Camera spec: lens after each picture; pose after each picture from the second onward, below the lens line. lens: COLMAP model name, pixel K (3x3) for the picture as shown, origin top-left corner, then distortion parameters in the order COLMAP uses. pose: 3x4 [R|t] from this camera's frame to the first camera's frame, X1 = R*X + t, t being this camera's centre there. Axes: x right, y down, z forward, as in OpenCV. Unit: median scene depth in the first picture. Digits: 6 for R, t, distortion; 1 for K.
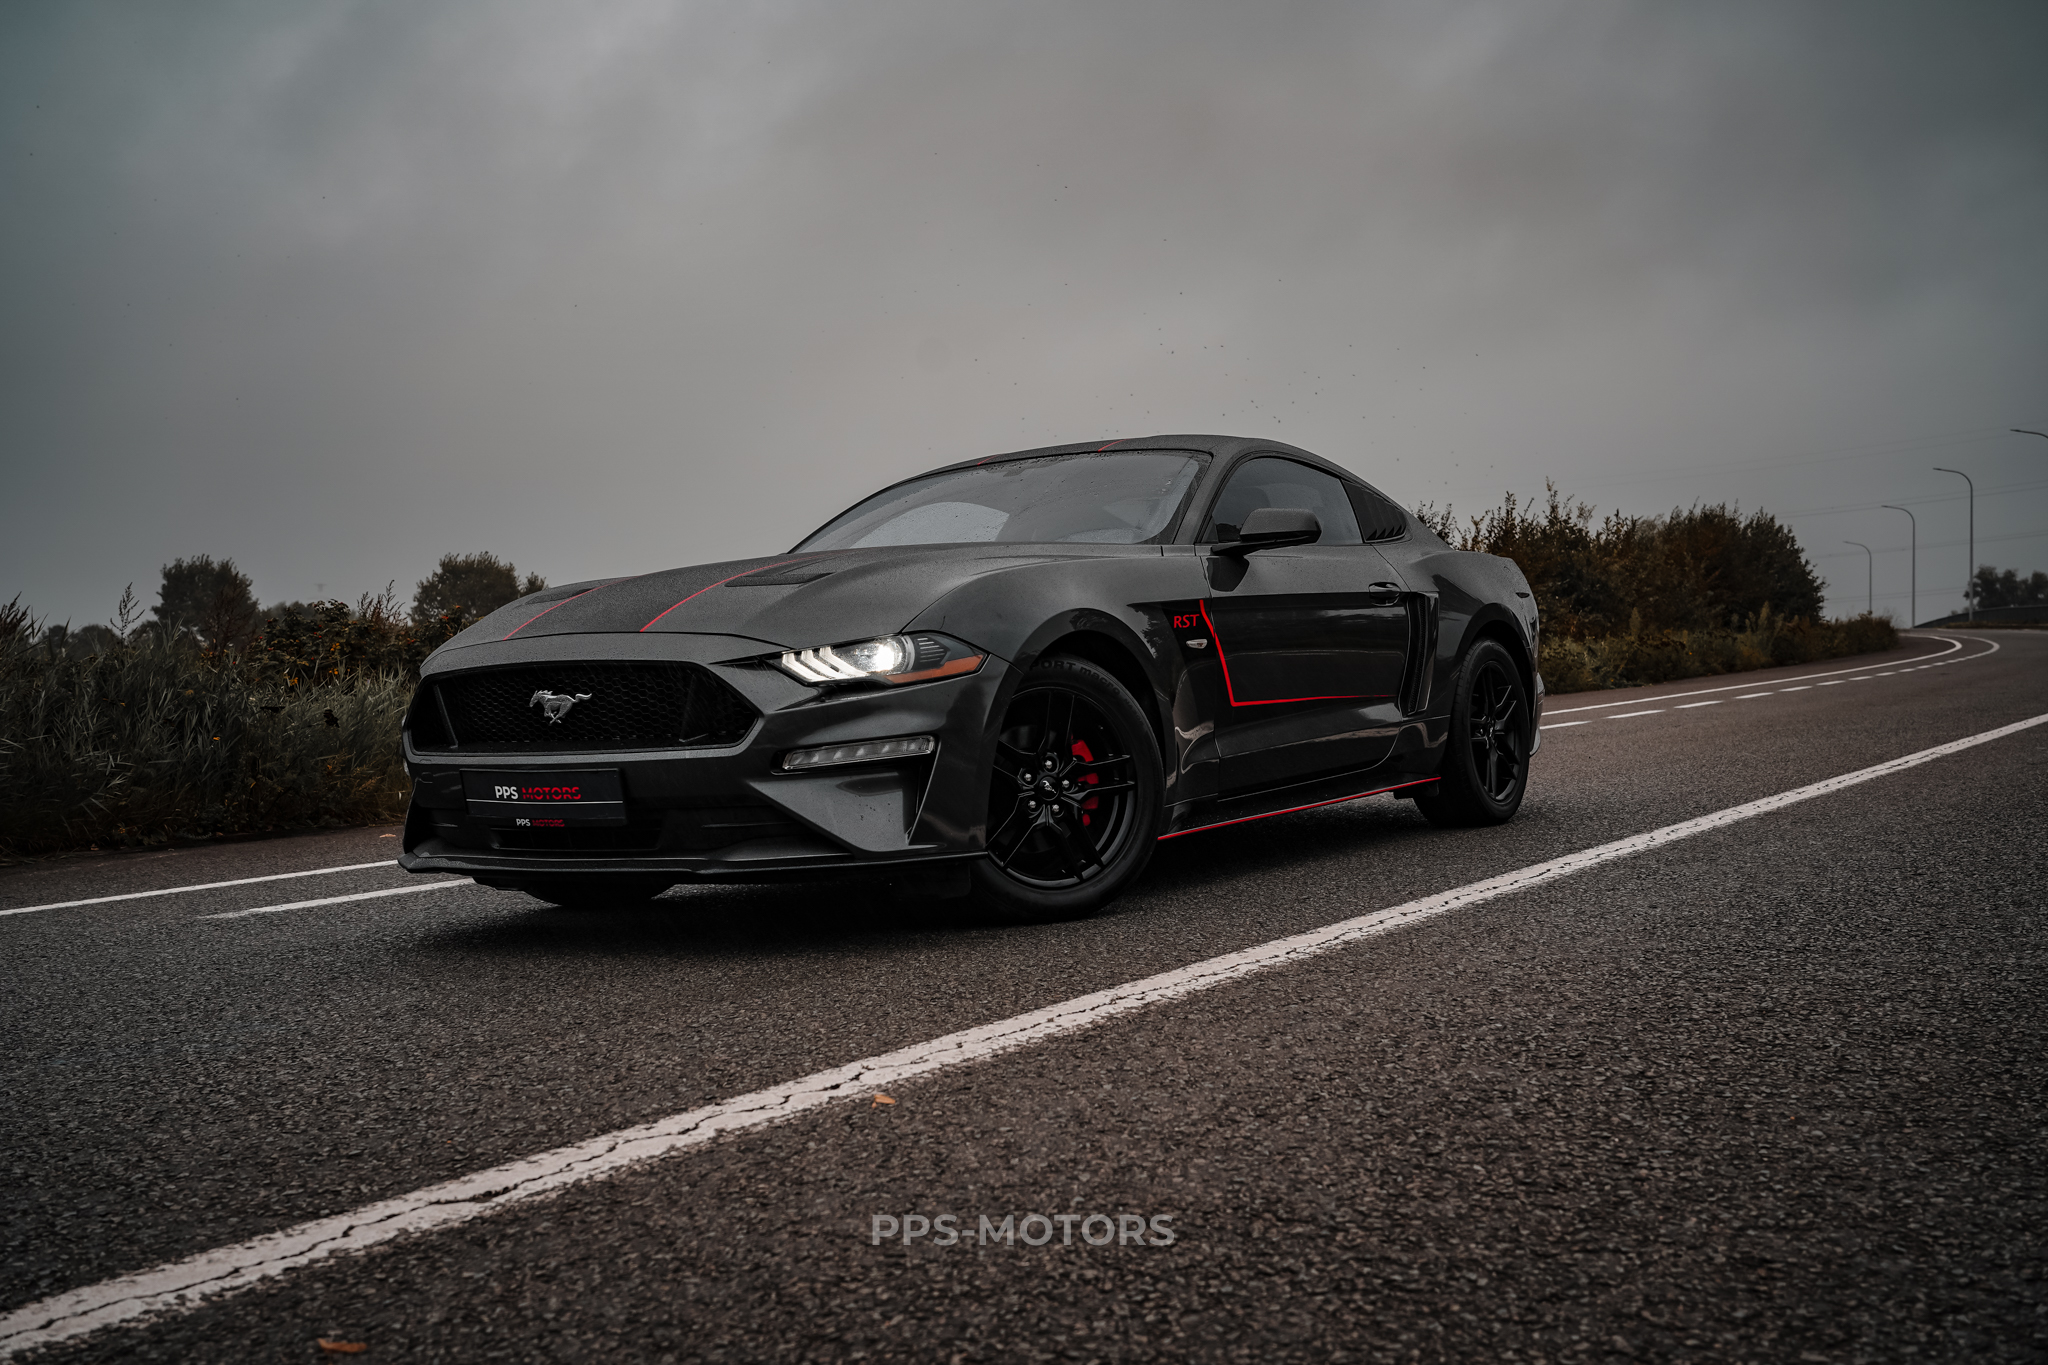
lens RADIAL K [[2046.6, 0, 1027.9], [0, 2046.6, 684.7], [0, 0, 1]] dist [0.012347, 0.000000]
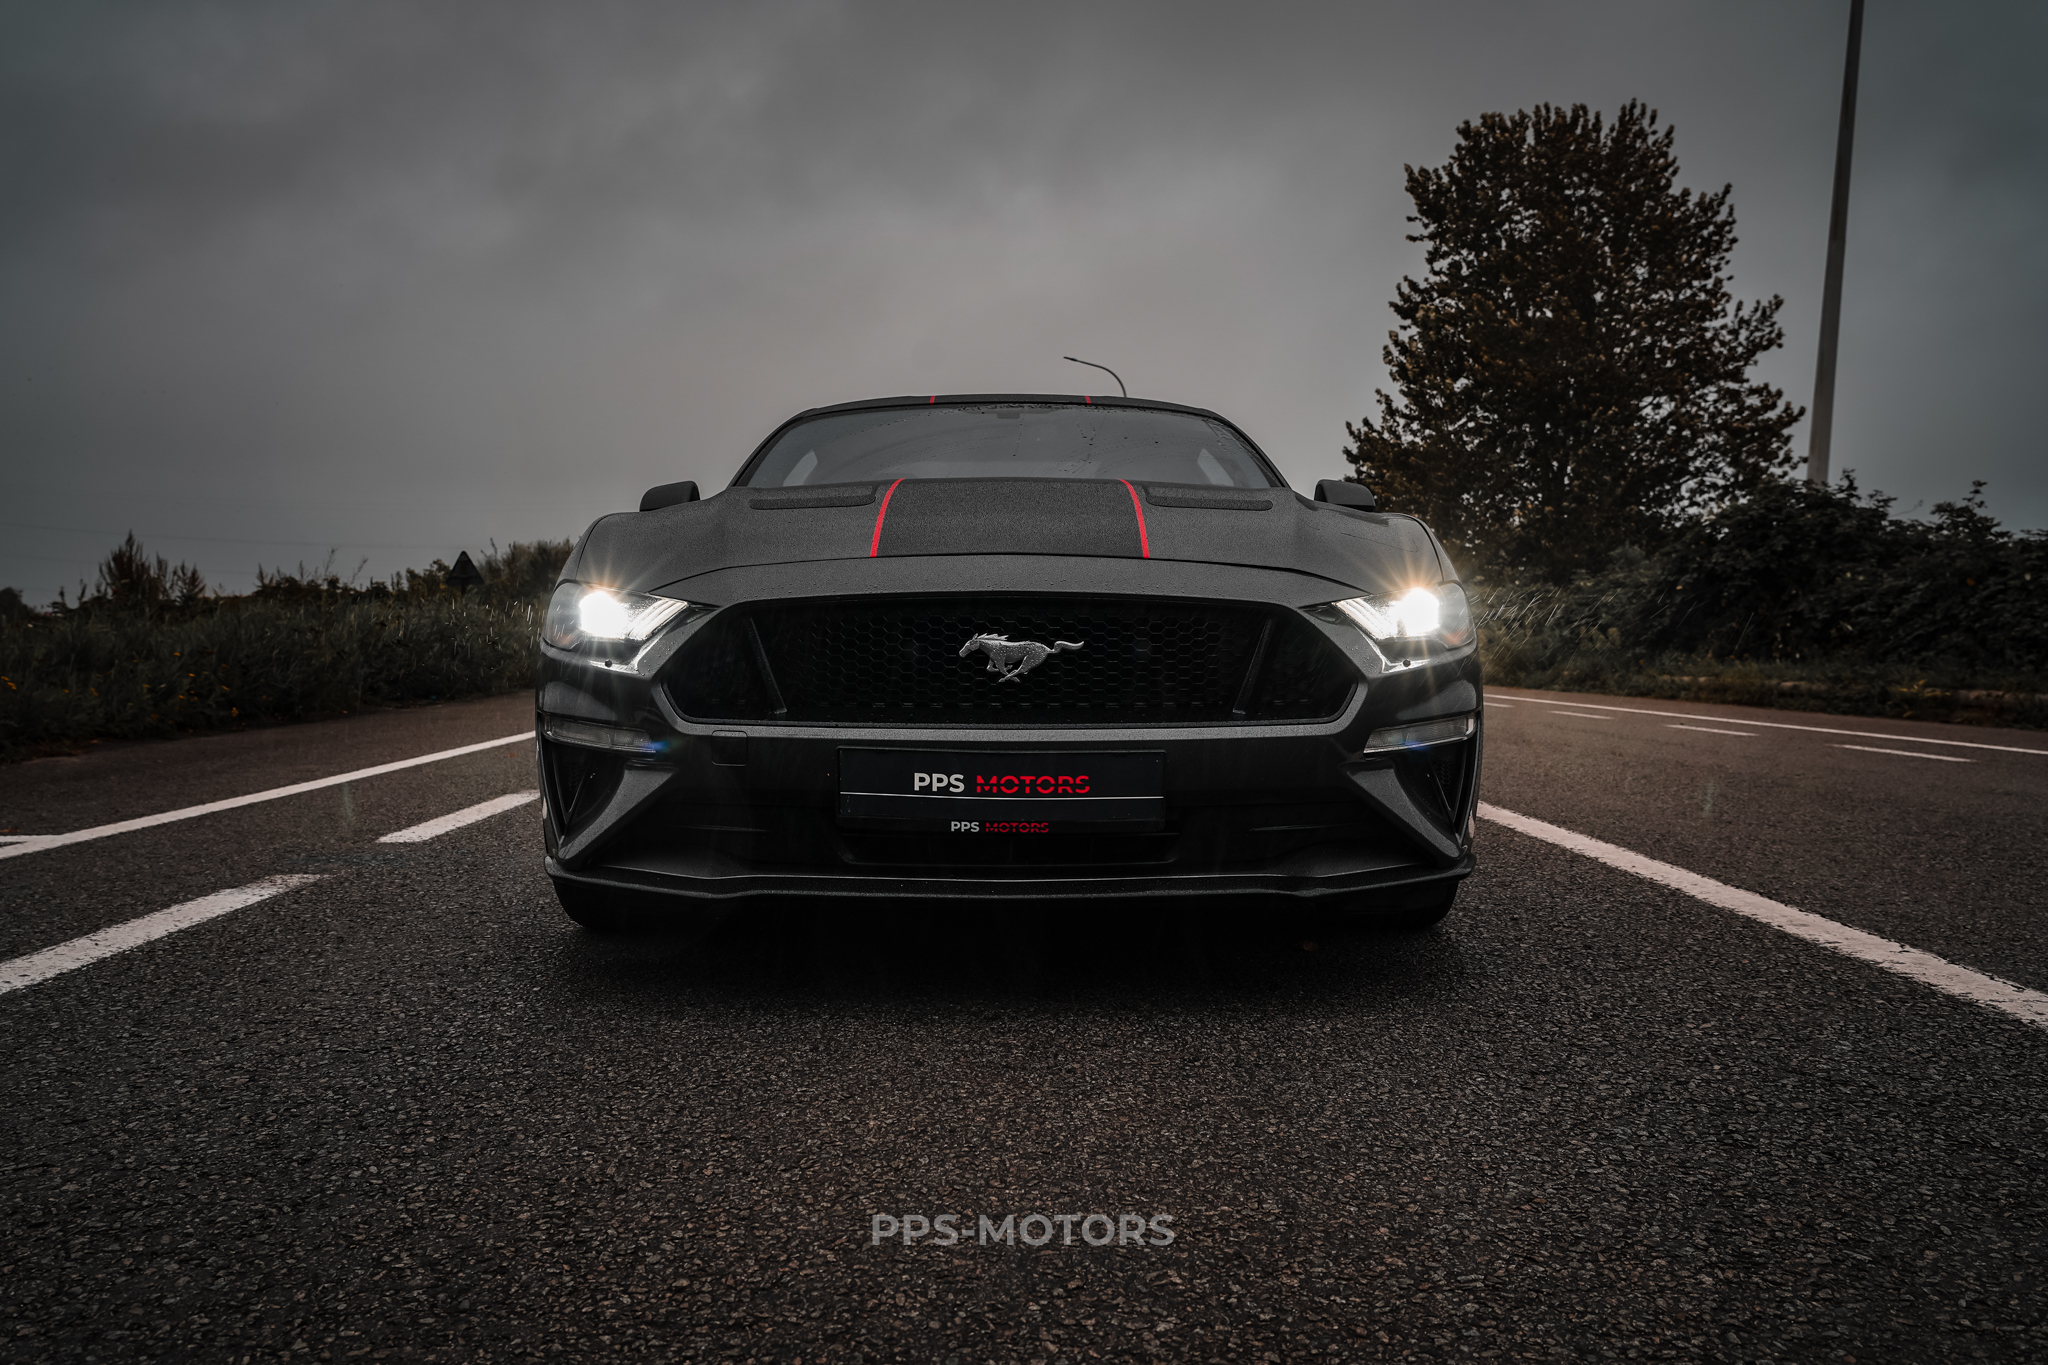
lens RADIAL K [[1574.6, 0, 993.4], [0, 1574.6, 686.3], [0, 0, 1]] dist [0.006783, 0.021907]
pose [[0.844848, 0.028502, 0.534246, -0.527329], [-0.036614, 0.999319, 0.004587, 0.018388], [-0.533751, -0.023436, 0.845317, 0.565311]]
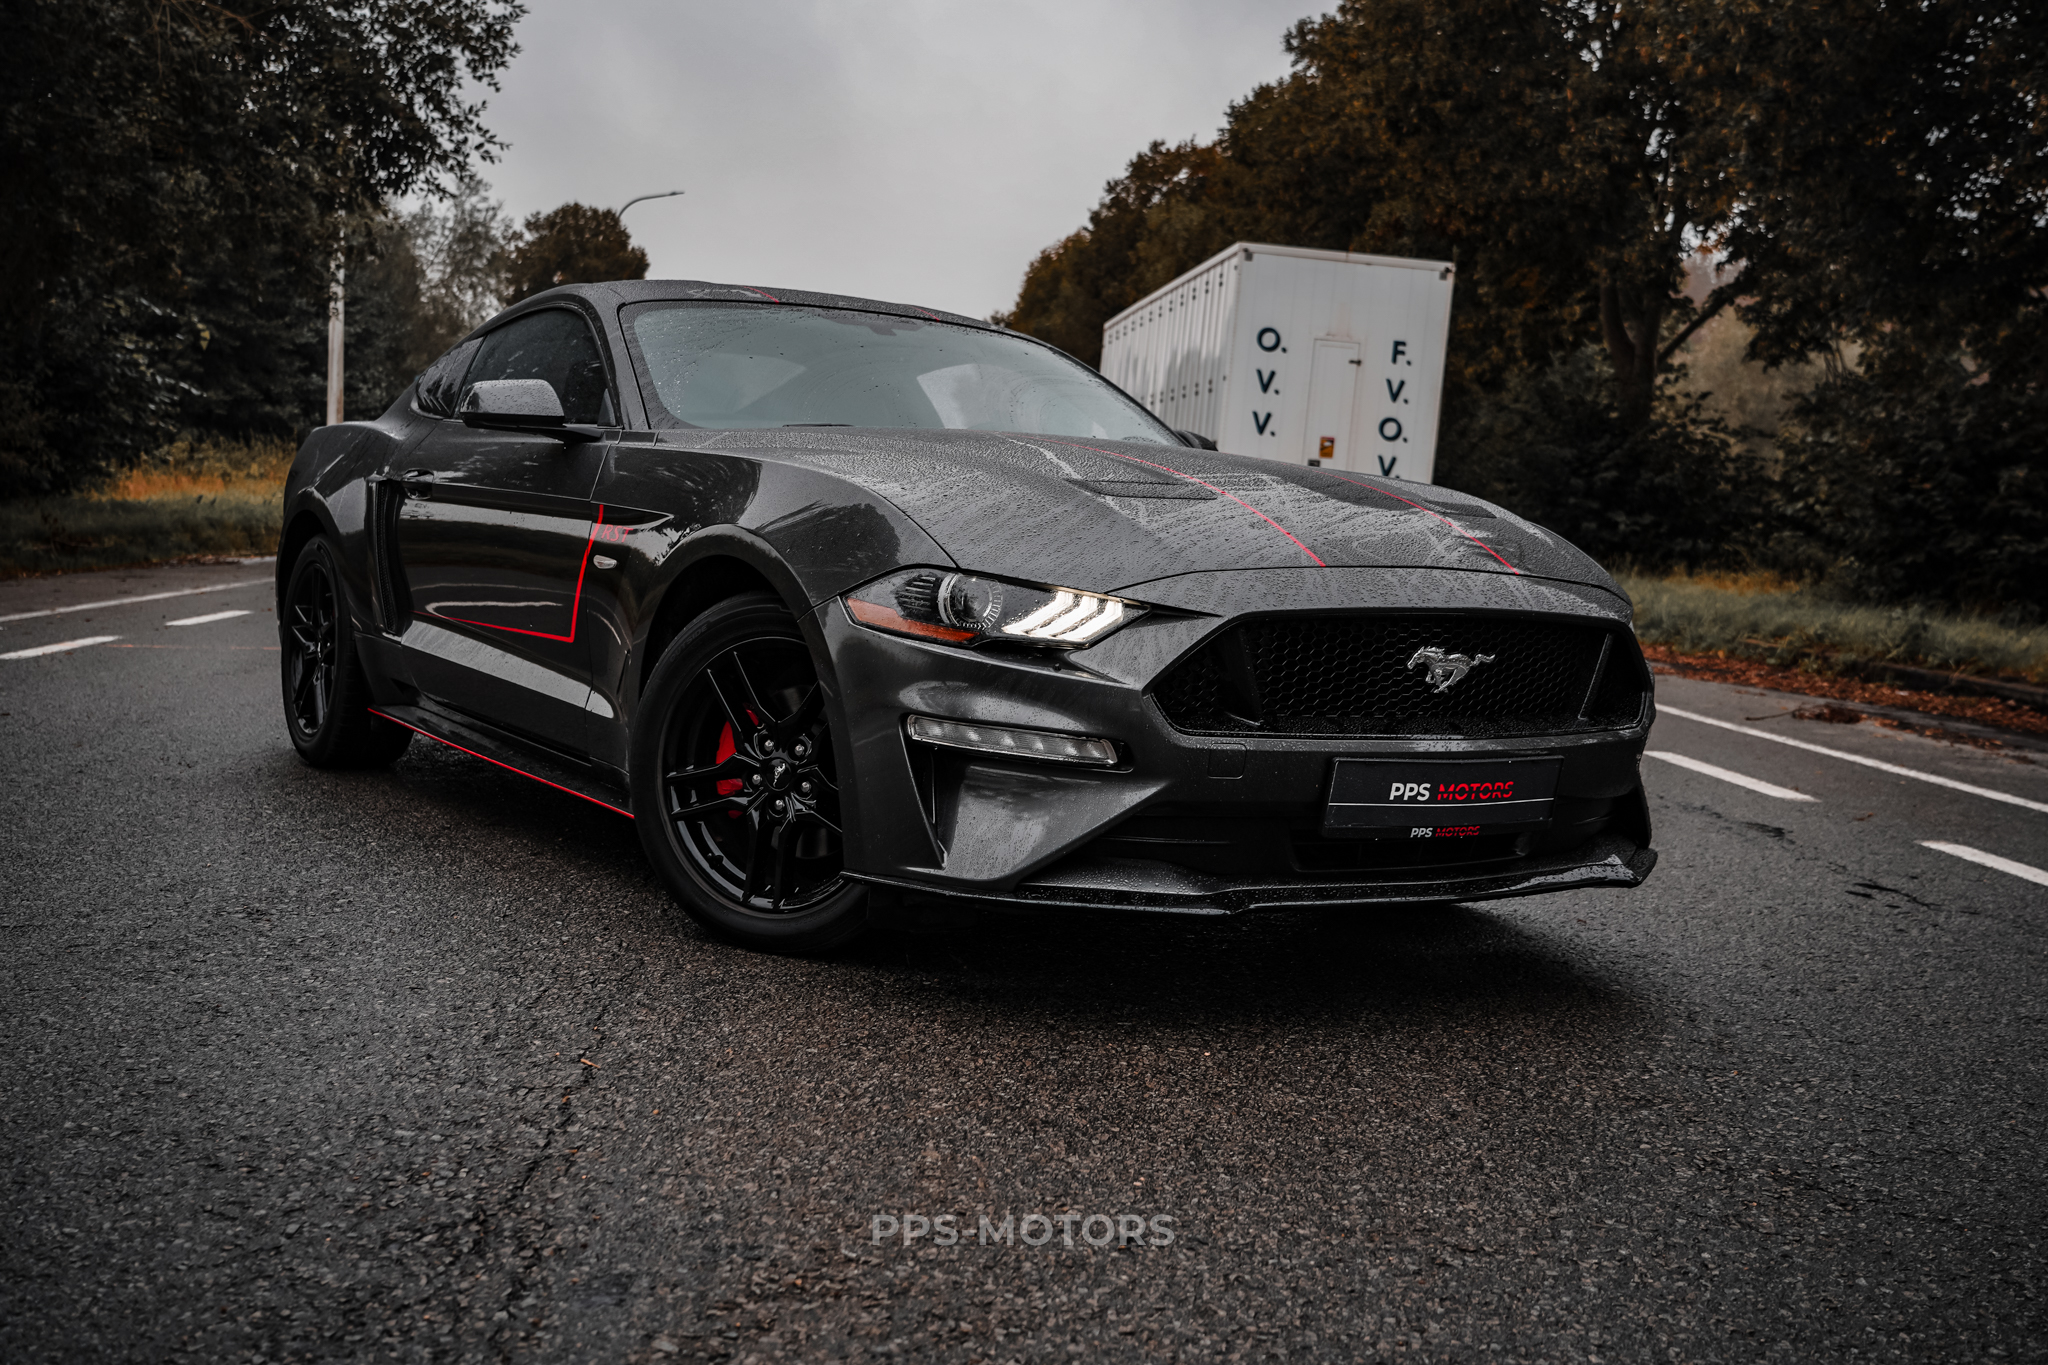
lens RADIAL K [[2046.6, 0, 1018.8], [0, 2046.6, 680.6], [0, 0, 1]] dist [0.012347, 0.000000]
pose [[0.414154, -0.002638, 0.910203, -0.966535], [-0.066092, 0.997269, 0.032964, 0.000543], [-0.907804, -0.073809, 0.412848, 0.852384]]
